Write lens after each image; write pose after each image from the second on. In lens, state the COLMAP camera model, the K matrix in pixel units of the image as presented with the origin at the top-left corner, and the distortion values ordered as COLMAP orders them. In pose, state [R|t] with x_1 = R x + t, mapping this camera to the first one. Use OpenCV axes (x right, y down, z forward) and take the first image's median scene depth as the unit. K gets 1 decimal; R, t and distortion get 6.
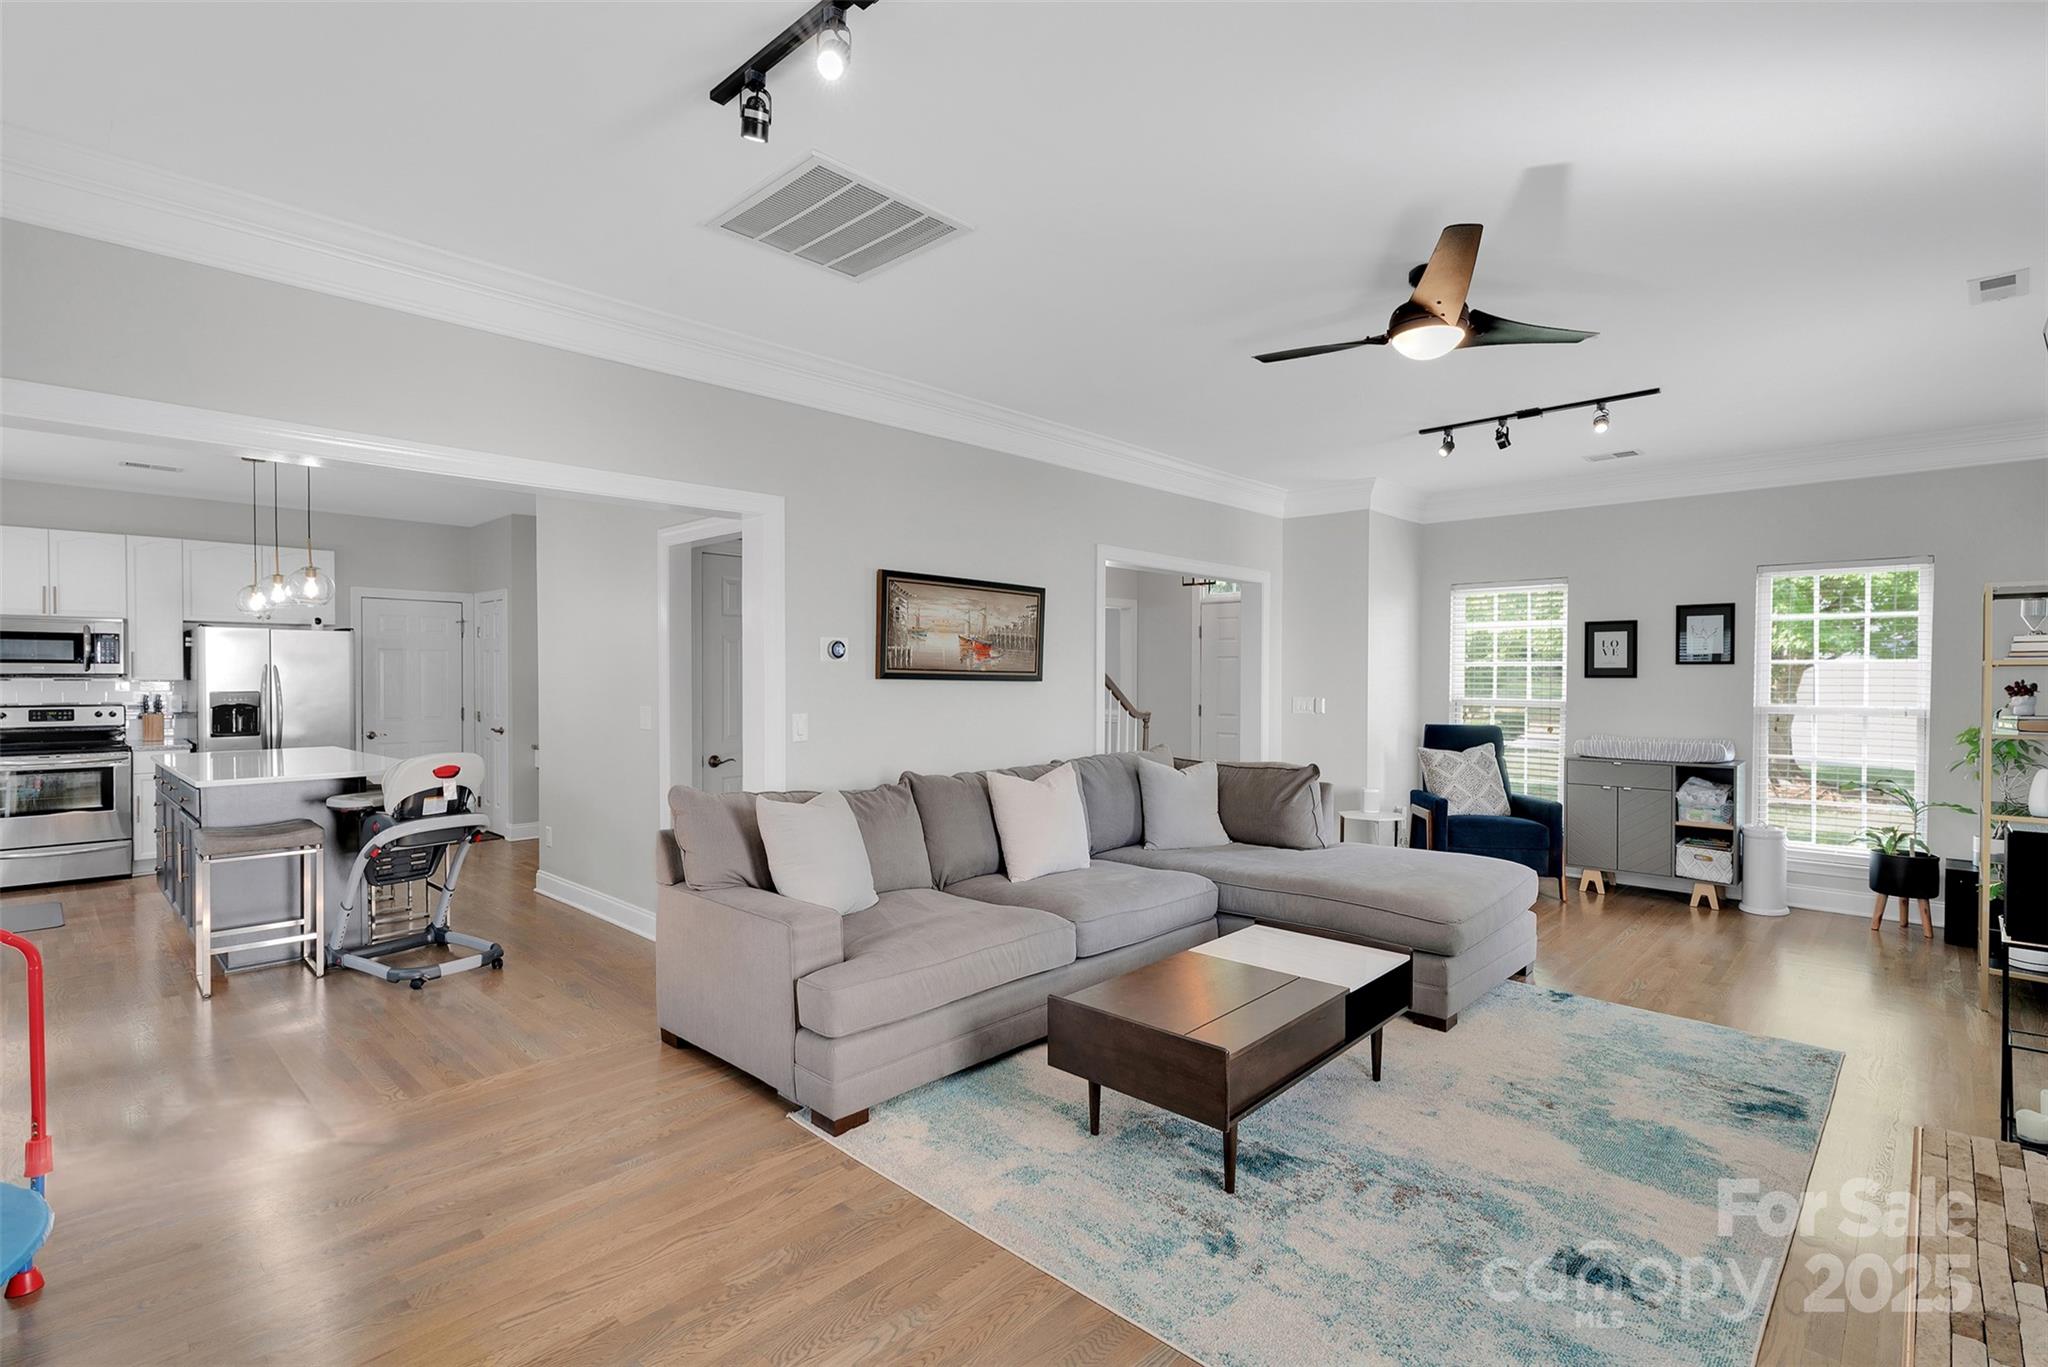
lens RADIAL K [[951.9, 0, 1028.6], [0, 951.9, 685.7], [0, 0, 1]] dist [0.001589, -0.000264]
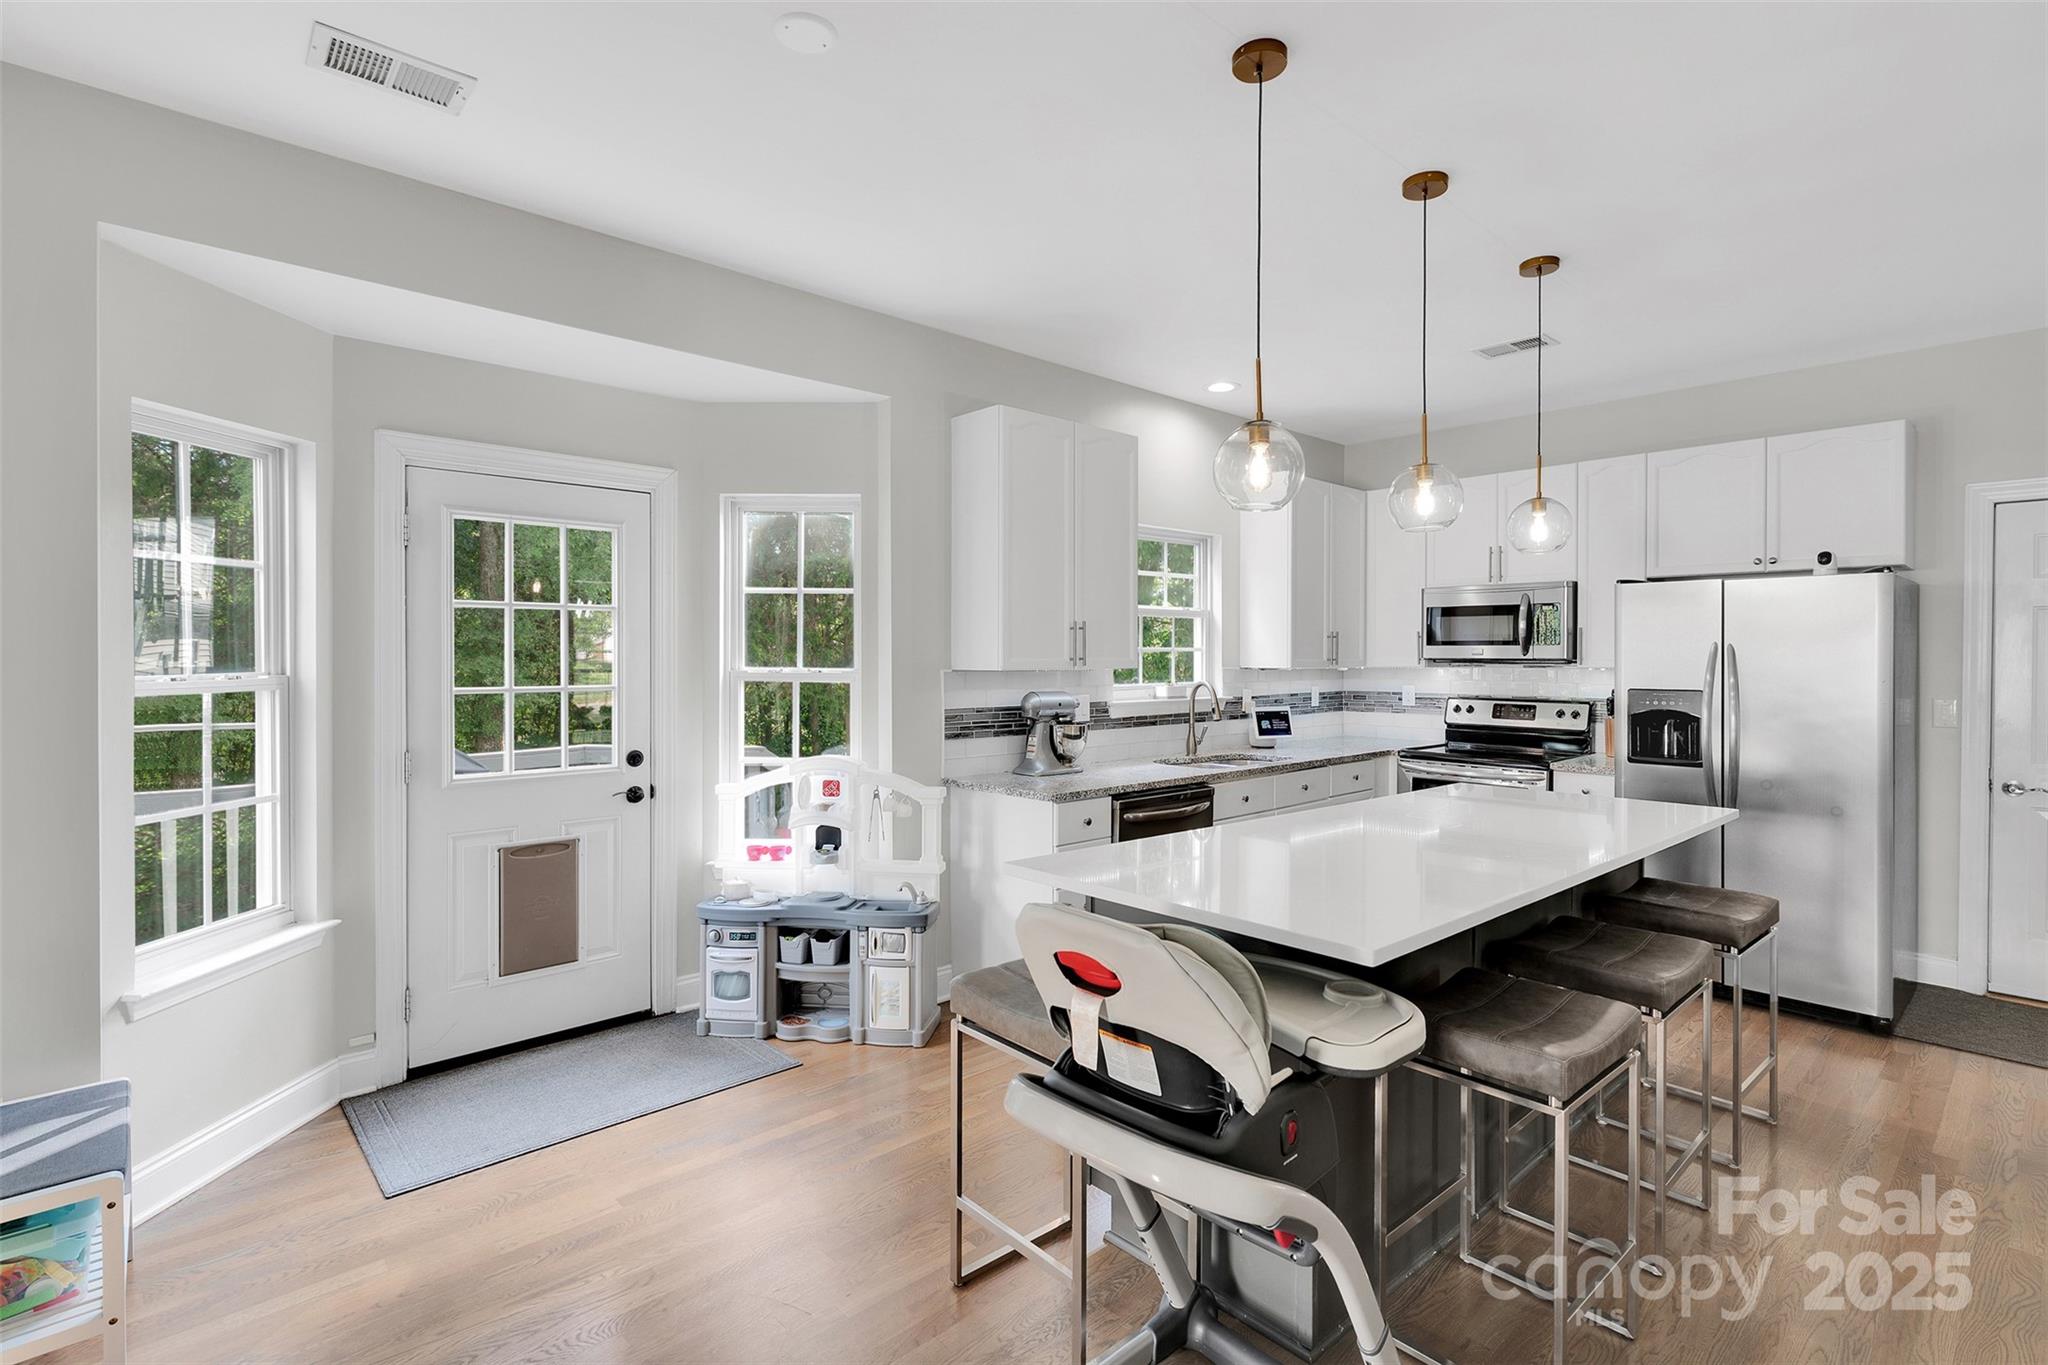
lens RADIAL K [[975.3, 0, 1057.8], [0, 975.3, 661.9], [0, 0, 1]] dist [0.020351, -0.000006]
pose [[-0.048572, 0.007409, -0.998792, -0.279651], [-0.012192, 0.999894, 0.008010, -0.015805], [0.998745, 0.012566, -0.048476, 0.900798]]
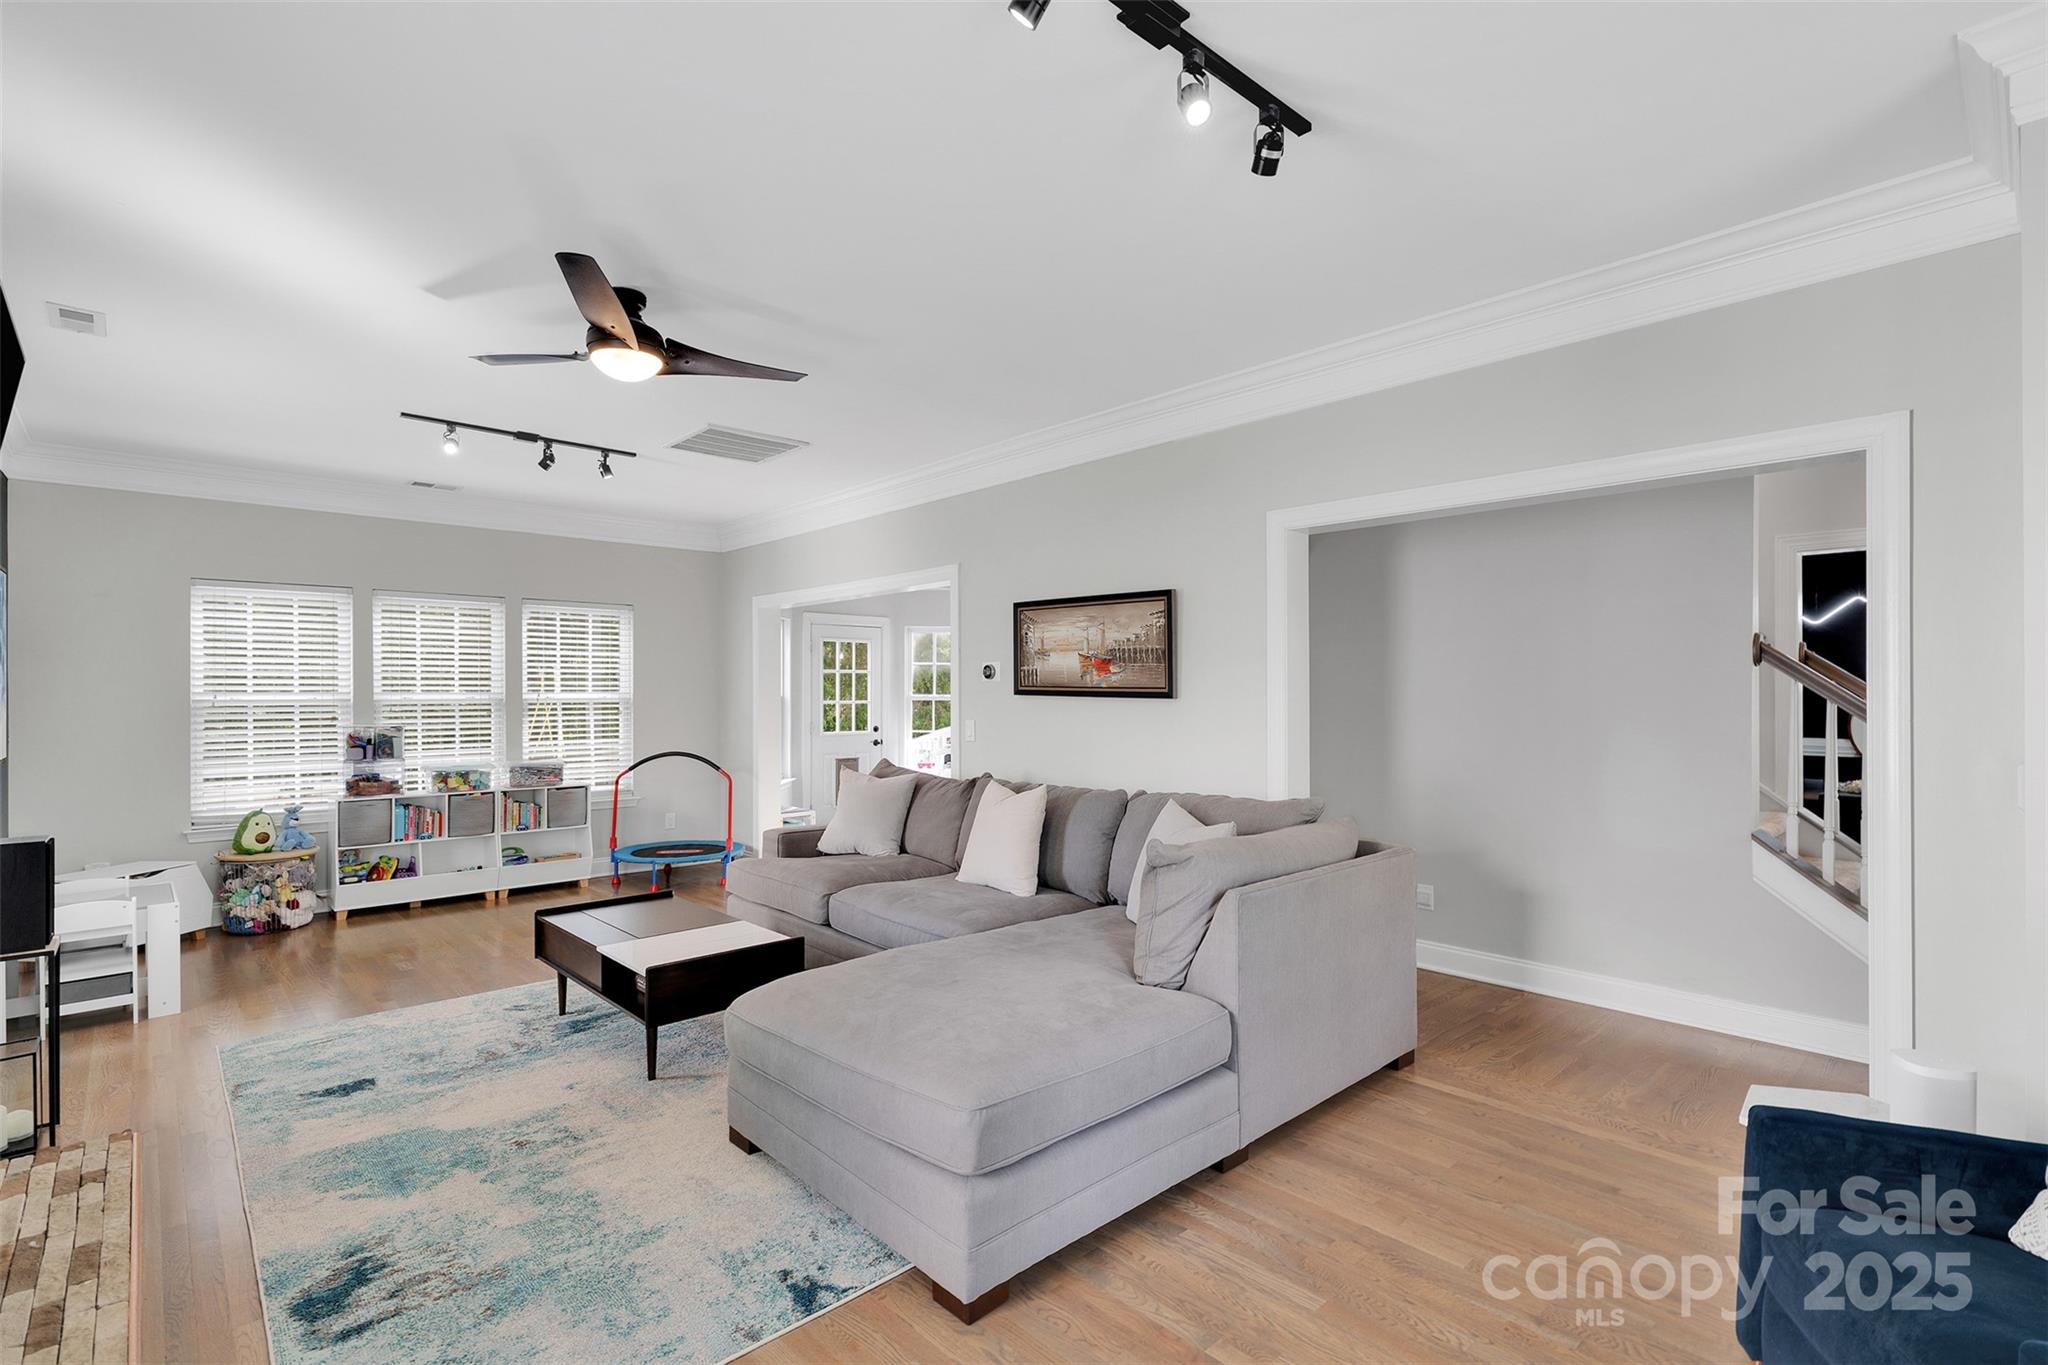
lens RADIAL K [[951.9, 0, 1028.6], [0, 951.9, 684.7], [0, 0, 1]] dist [0.001589, -0.000264]
pose [[-0.060535, -0.008484, -0.998130, 0.913735], [-0.008813, 0.999929, -0.007965, -0.009528], [0.998127, 0.008315, -0.060605, 0.969968]]
